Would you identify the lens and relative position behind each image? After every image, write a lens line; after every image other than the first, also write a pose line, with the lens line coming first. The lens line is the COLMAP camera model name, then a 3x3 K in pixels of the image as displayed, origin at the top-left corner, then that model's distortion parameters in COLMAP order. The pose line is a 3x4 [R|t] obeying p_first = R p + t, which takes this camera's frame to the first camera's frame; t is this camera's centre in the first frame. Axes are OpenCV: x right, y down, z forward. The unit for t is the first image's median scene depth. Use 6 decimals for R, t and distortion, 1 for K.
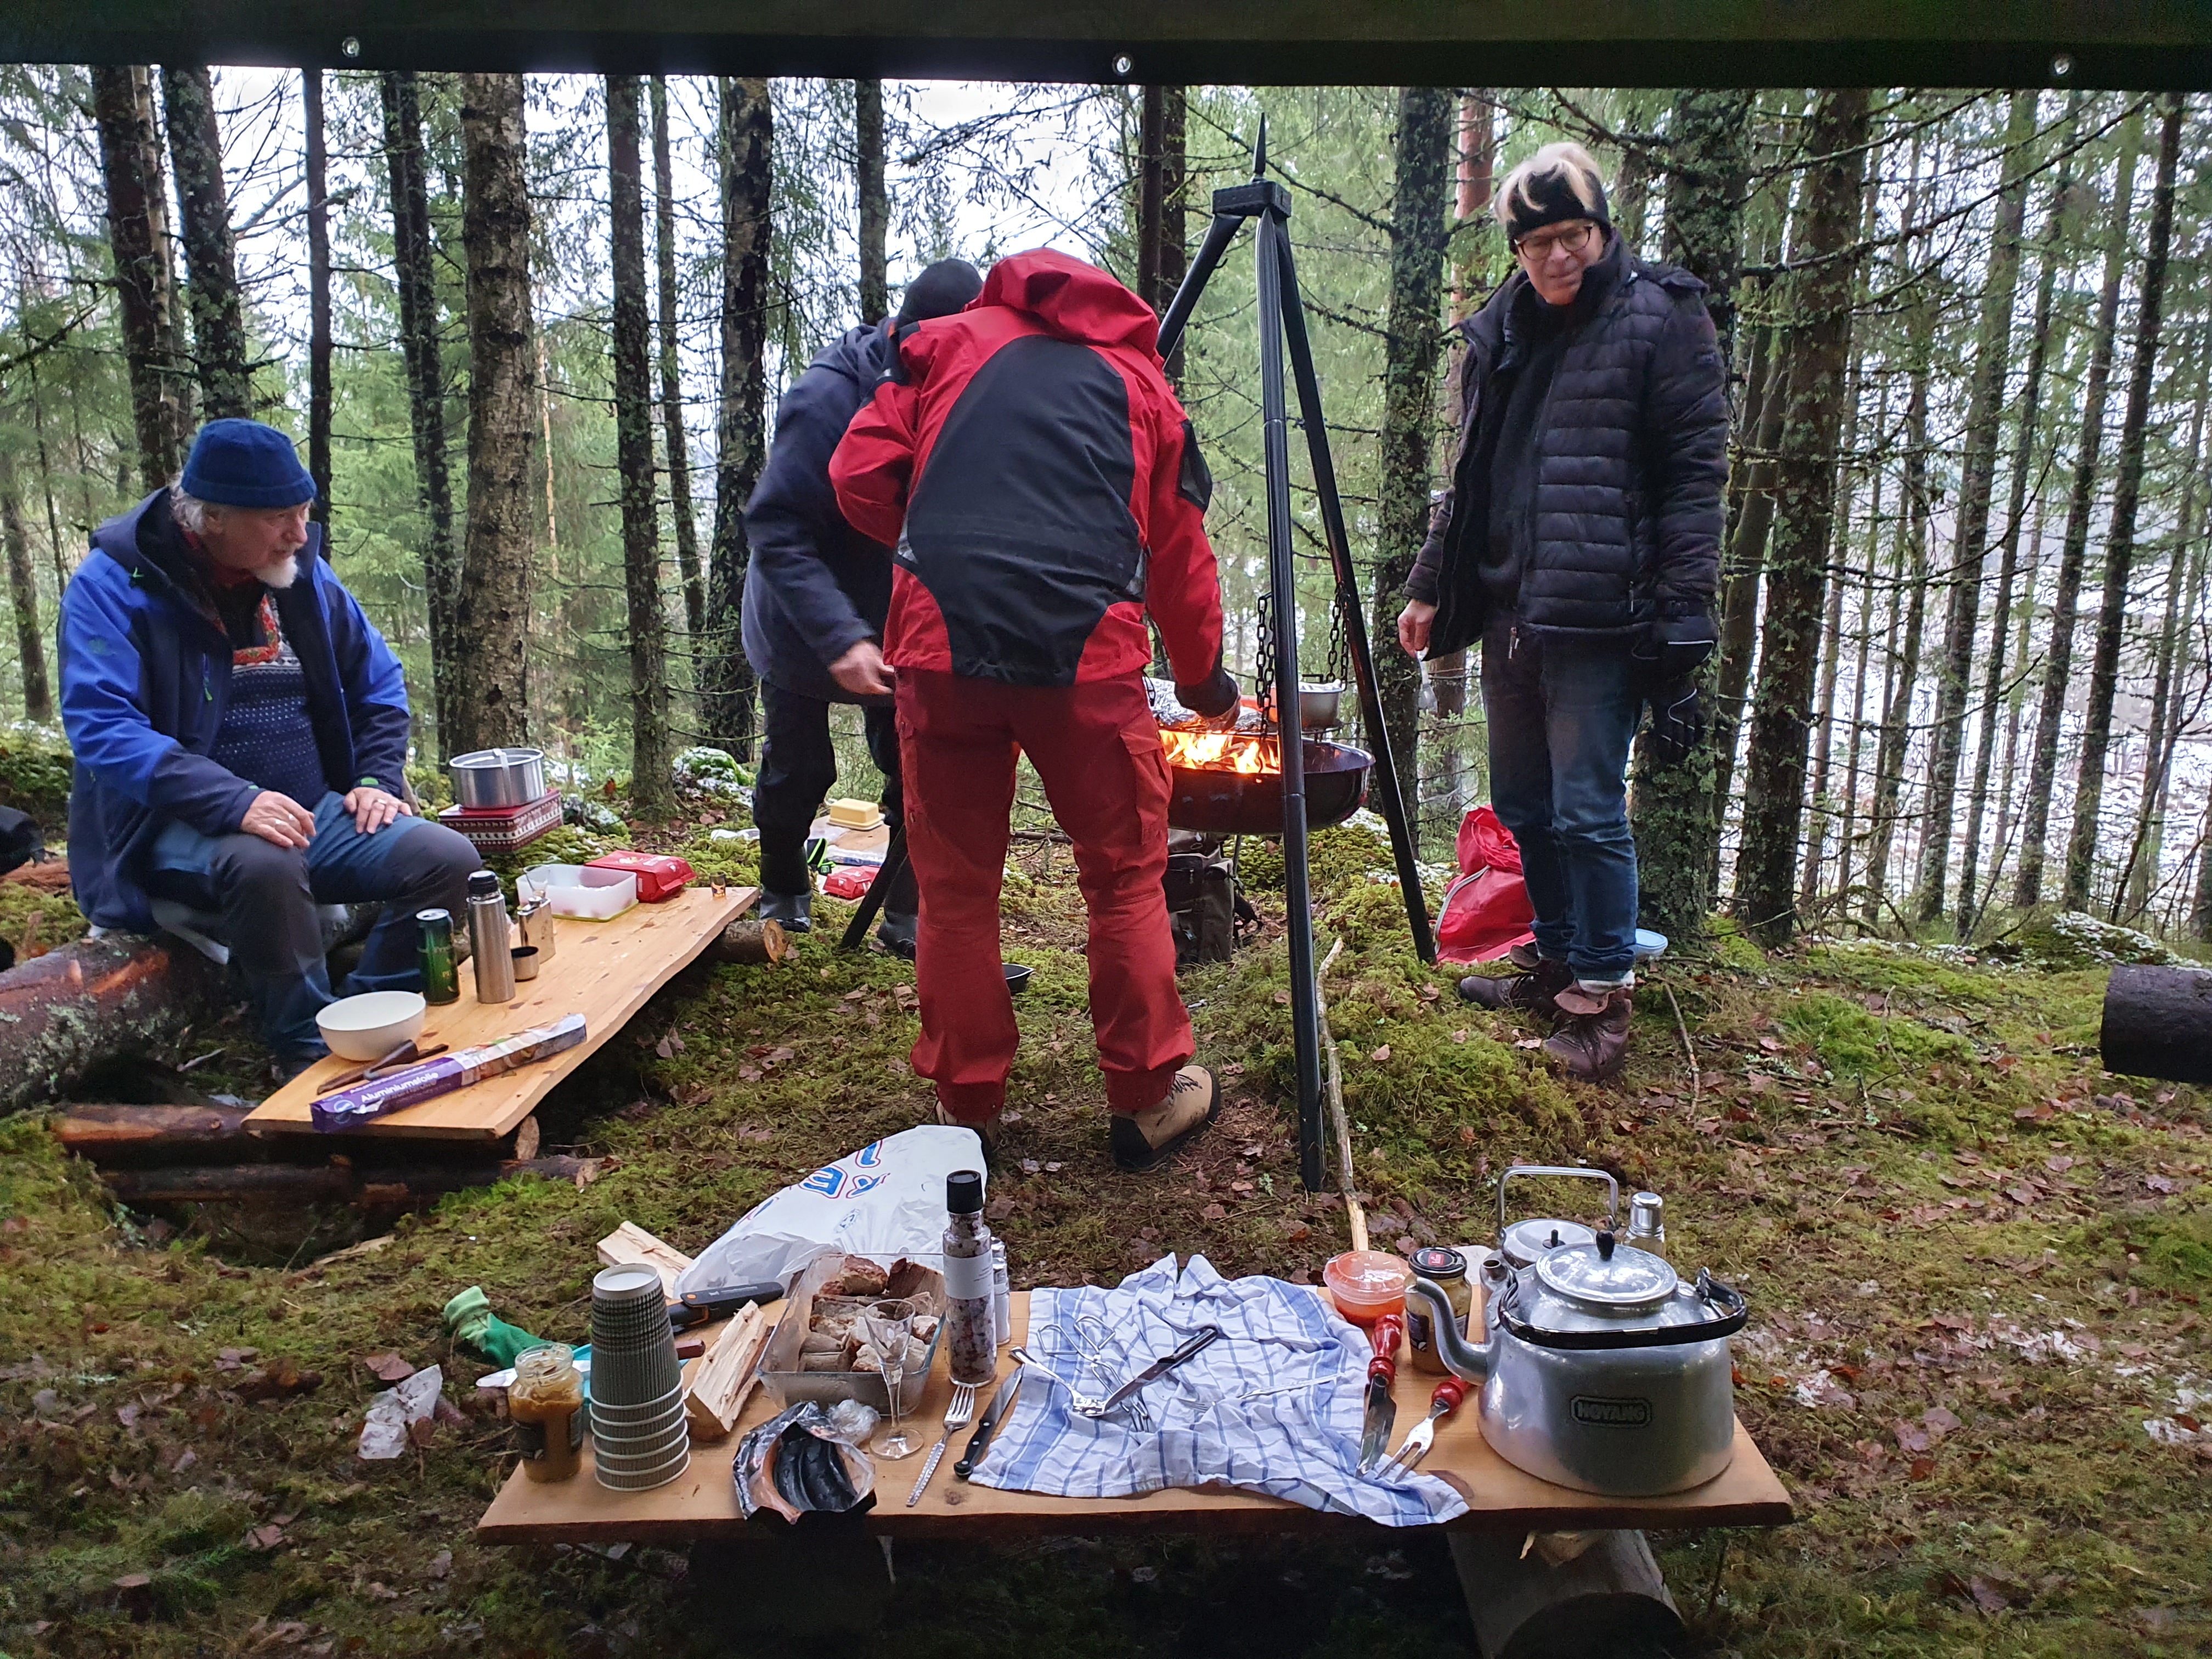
lens RADIAL K [[1697.5, 0, 1114.3], [0, 1697.5, 865.9], [0, 0, 1]] dist [0.042464, 0.003101]
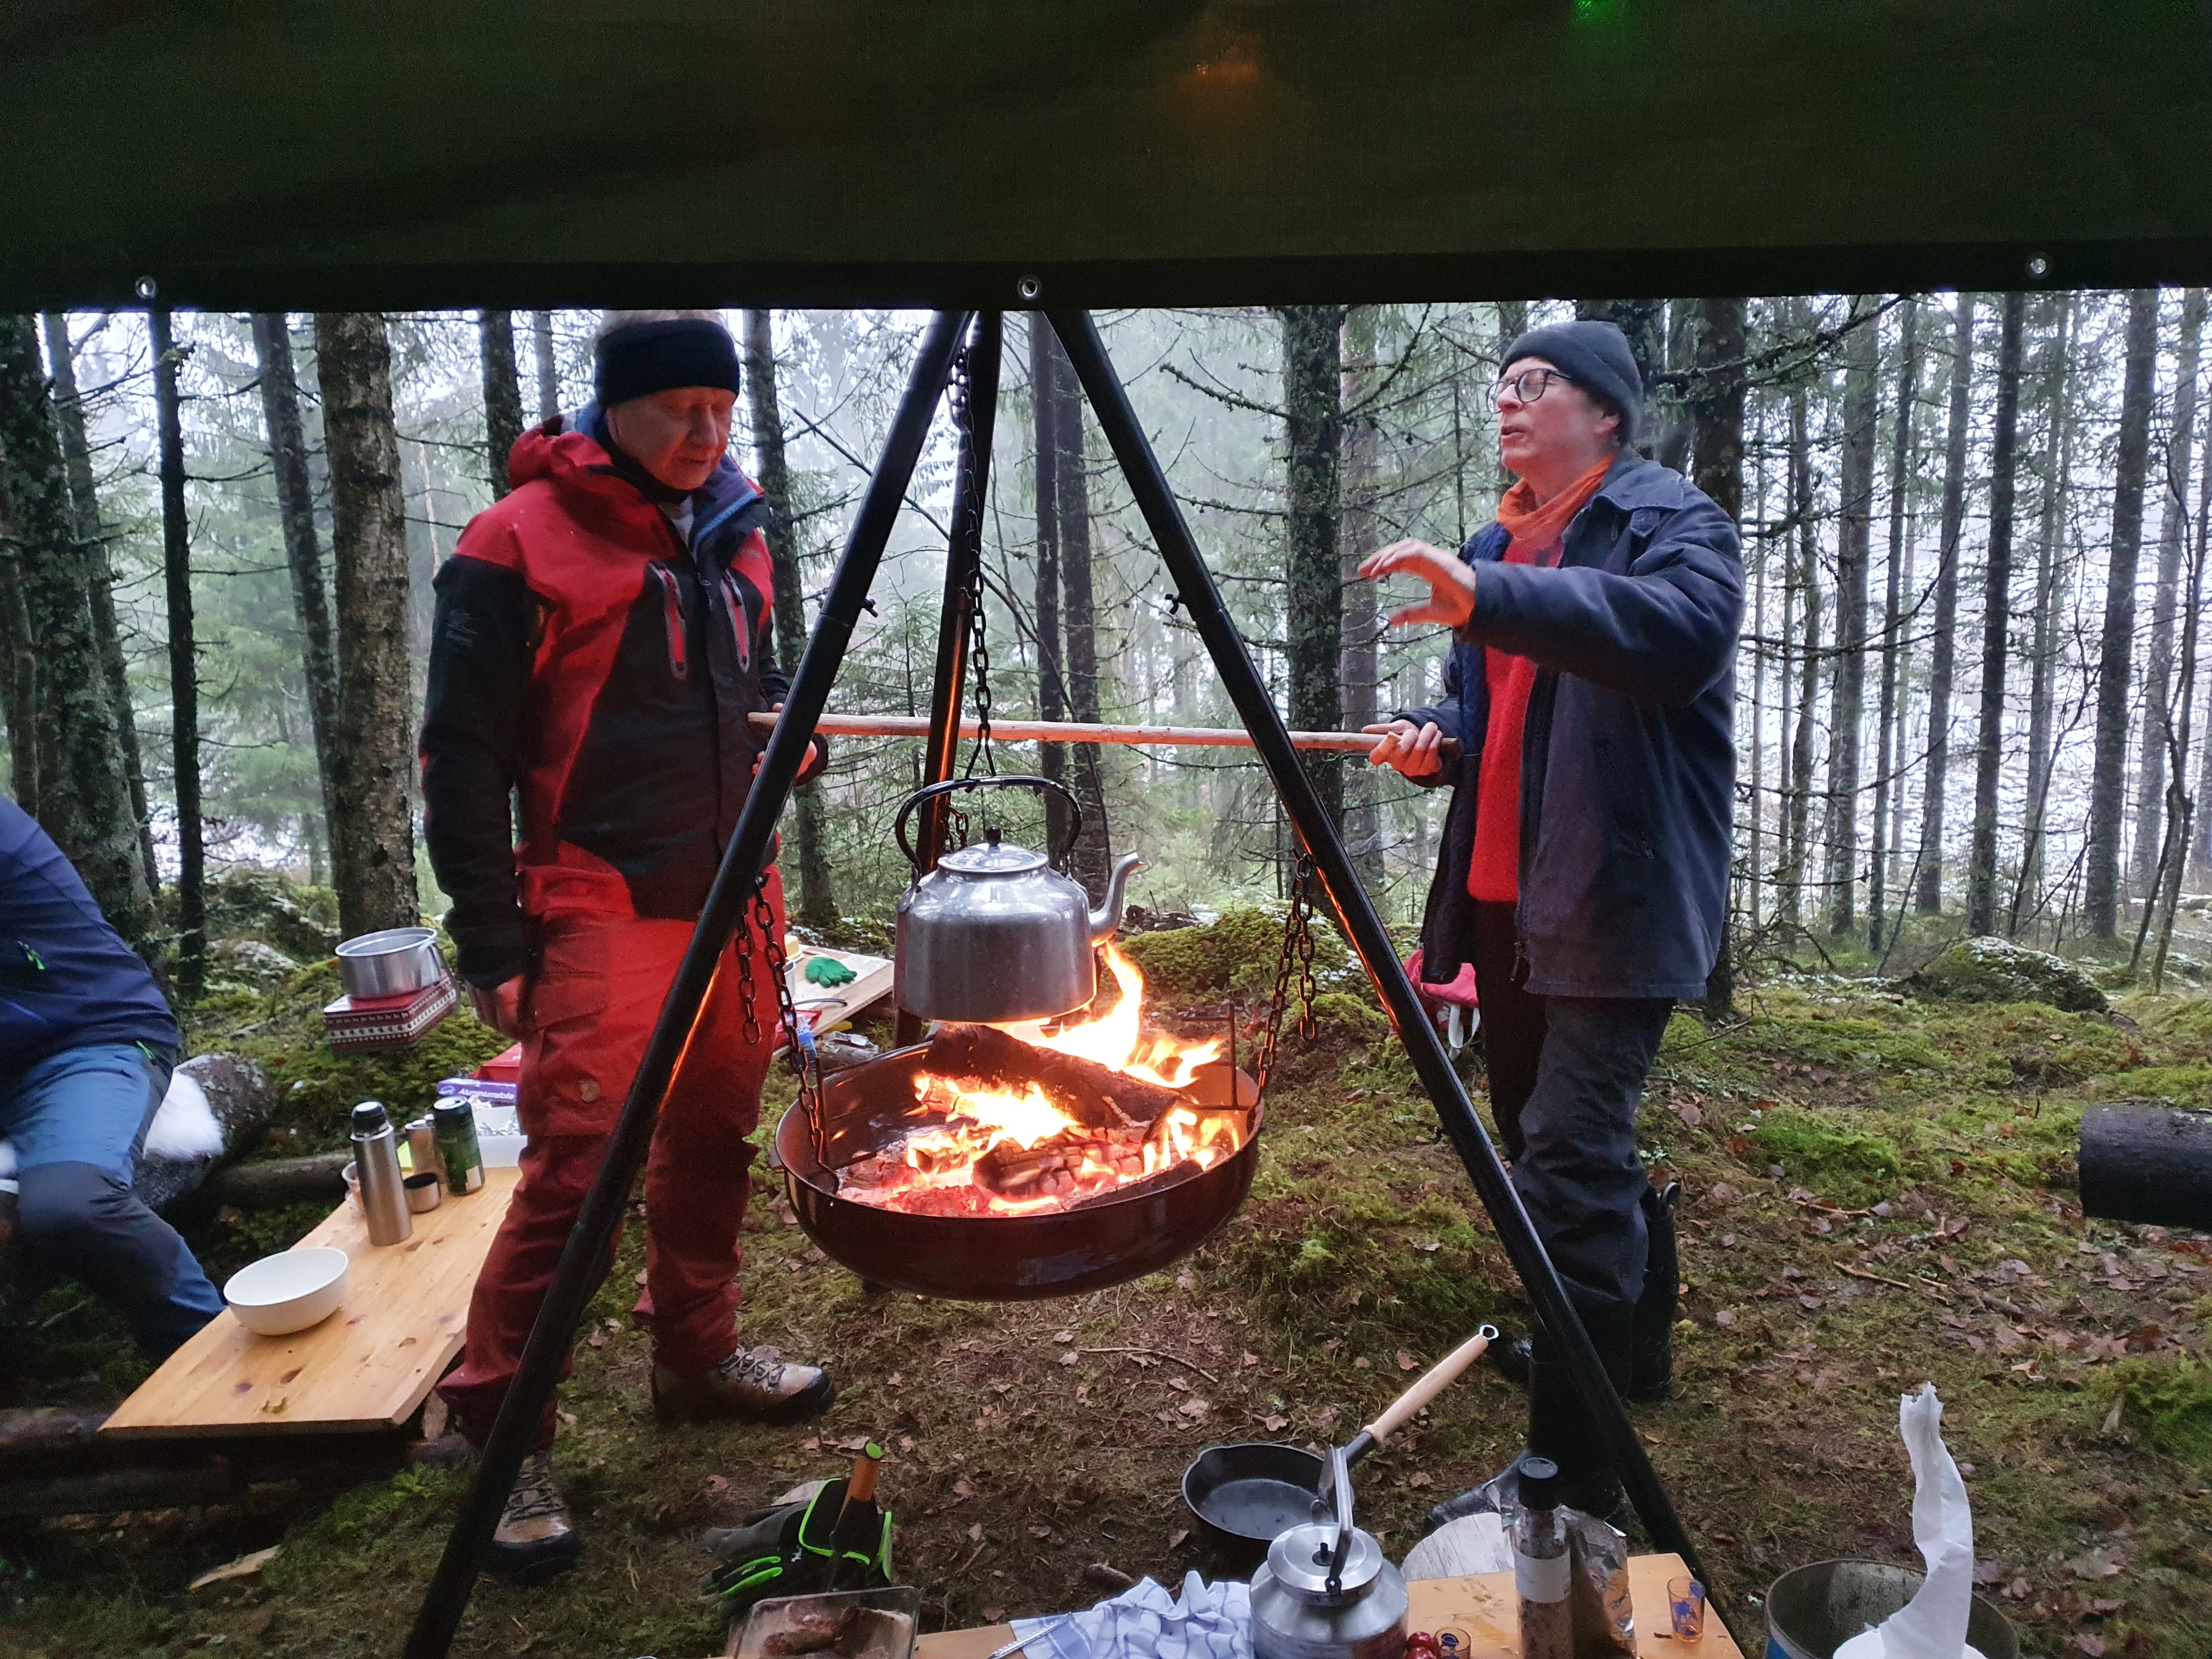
lens RADIAL K [[1671.3, 0, 1135.7], [0, 1671.3, 861.0], [0, 0, 1]] dist [0.054448, -0.001906]
pose [[0.996238, -0.062005, 0.060538, -0.006951], [0.062876, 0.997942, -0.012580, -0.086118], [-0.059633, 0.016339, 0.998087, 0.066330]]
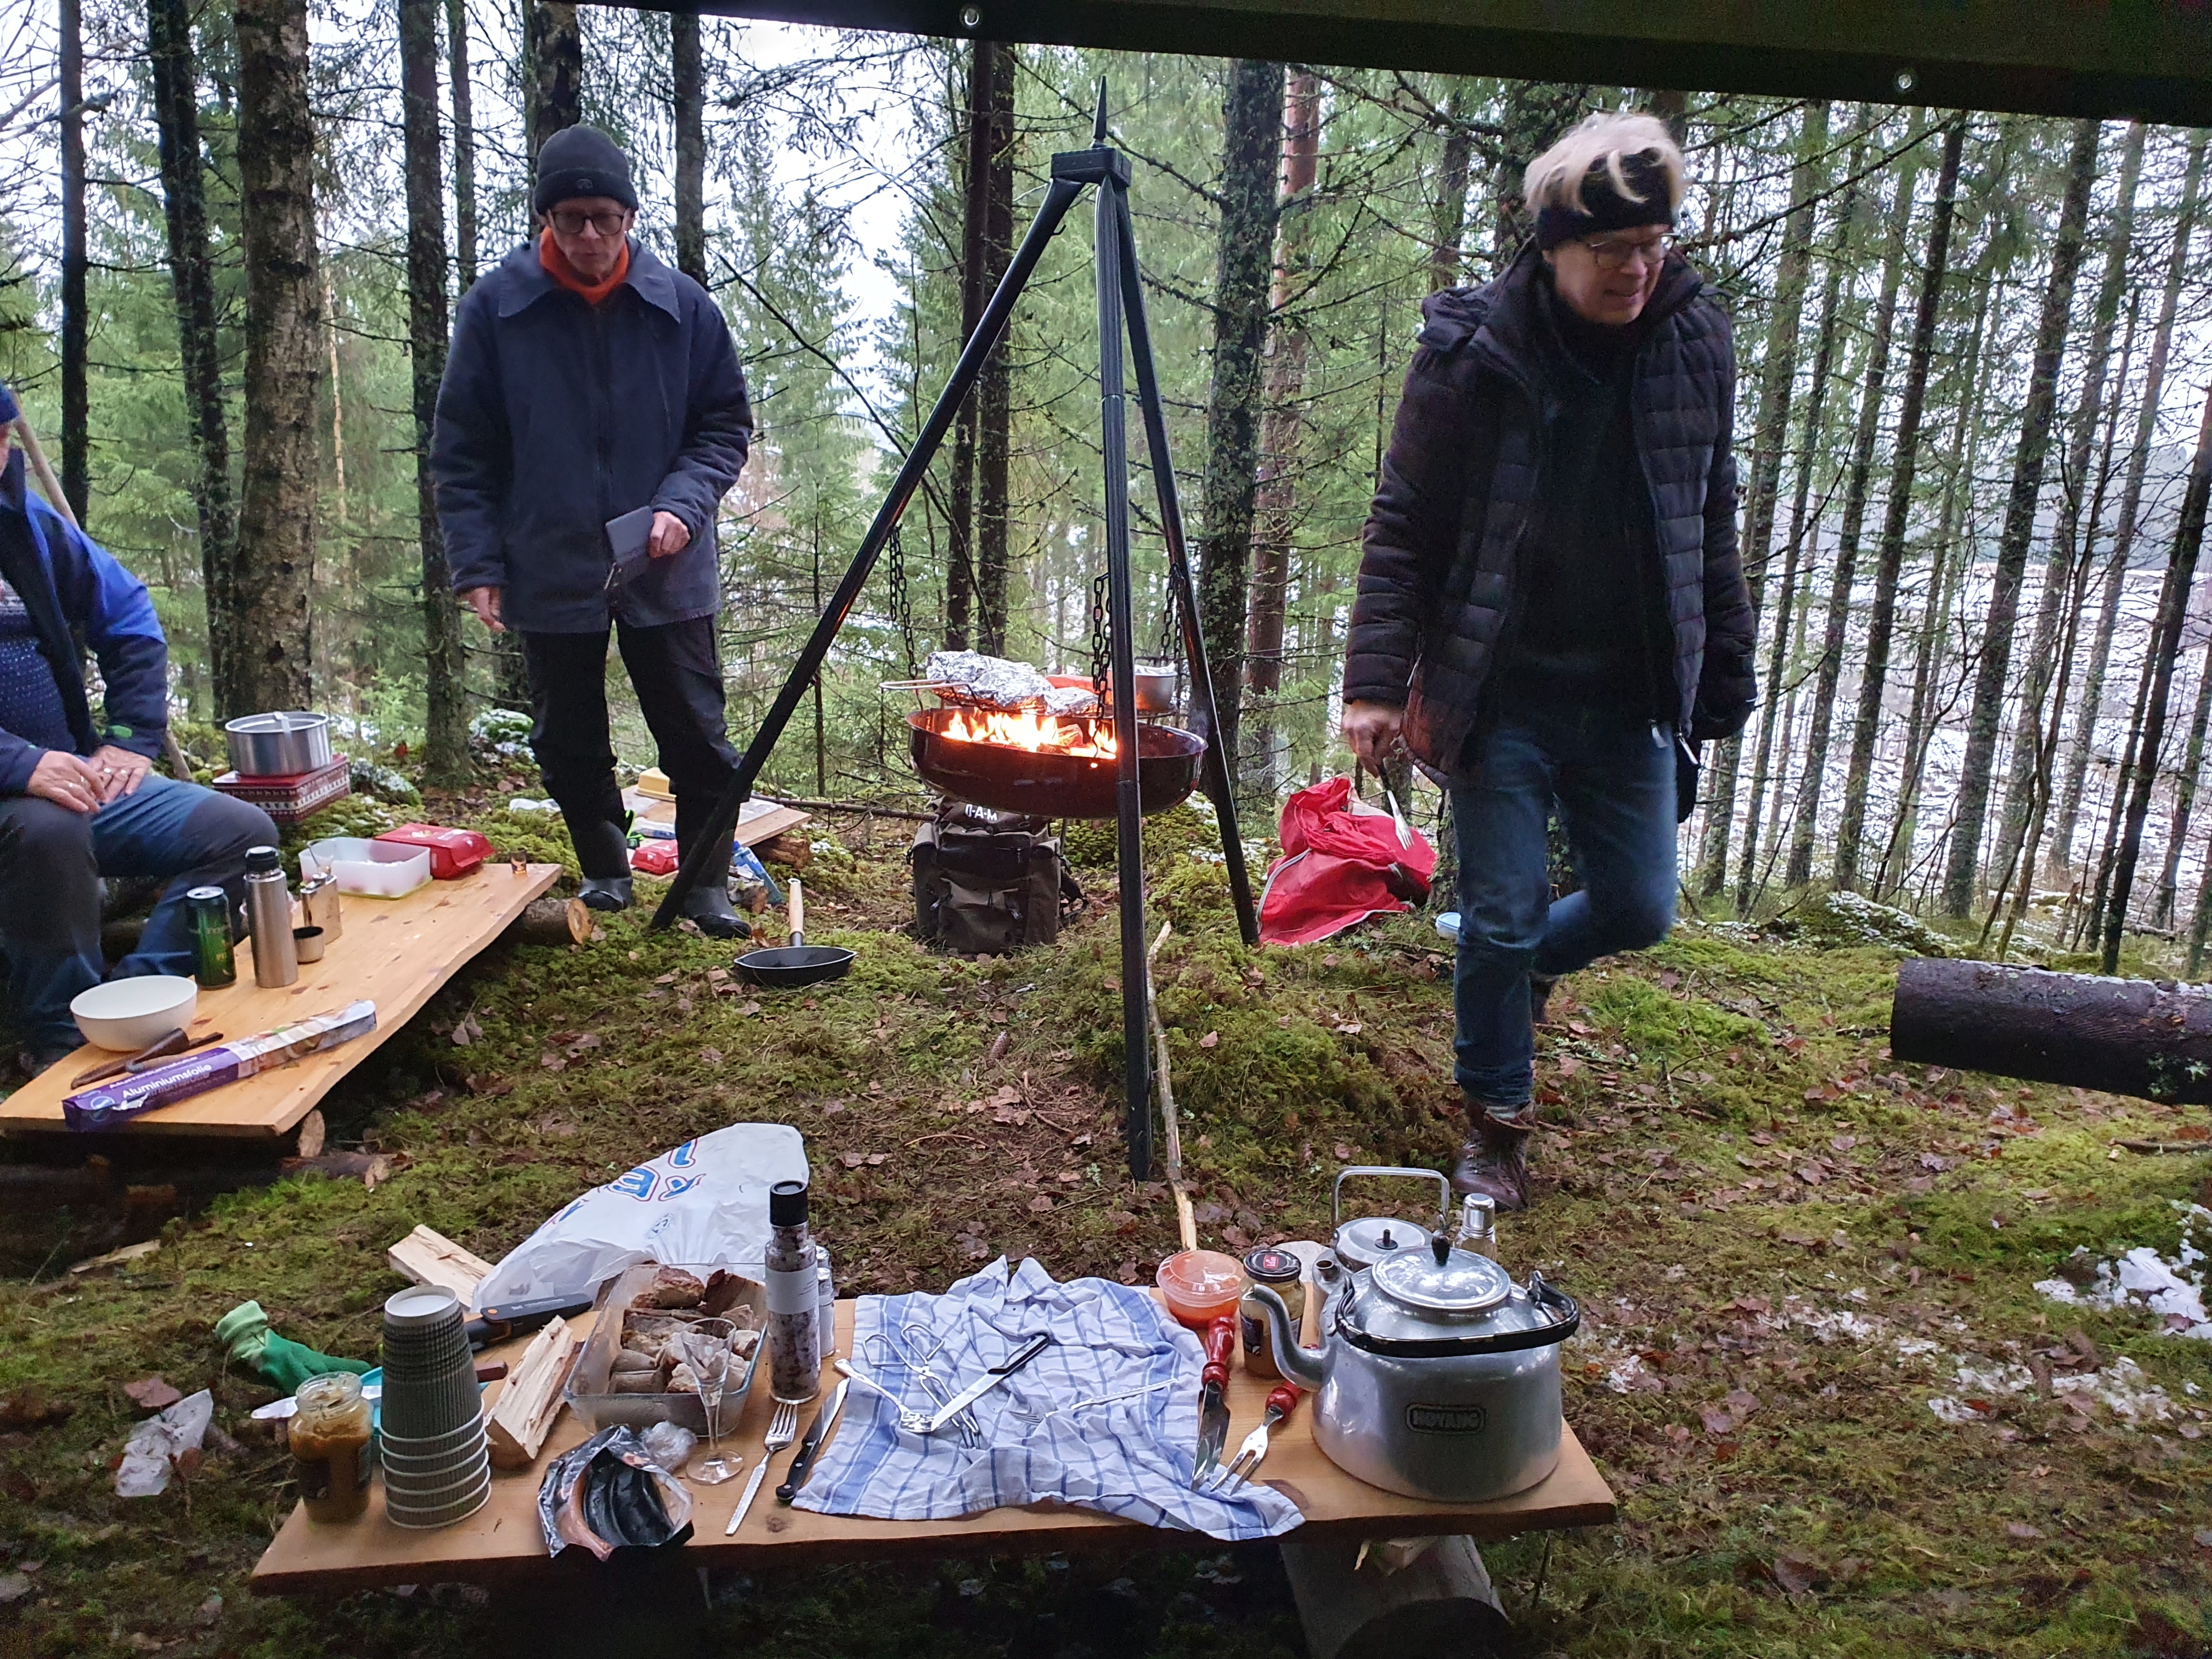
lens RADIAL K [[1690.7, 0, 1104.1], [0, 1690.7, 877.8], [0, 0, 1]] dist [0.012397, 0.052248]
pose [[0.994529, 0.010913, 0.103886, -0.008030], [-0.013954, 0.999494, 0.028584, -0.012601], [-0.103521, -0.029877, 0.994178, 0.026701]]
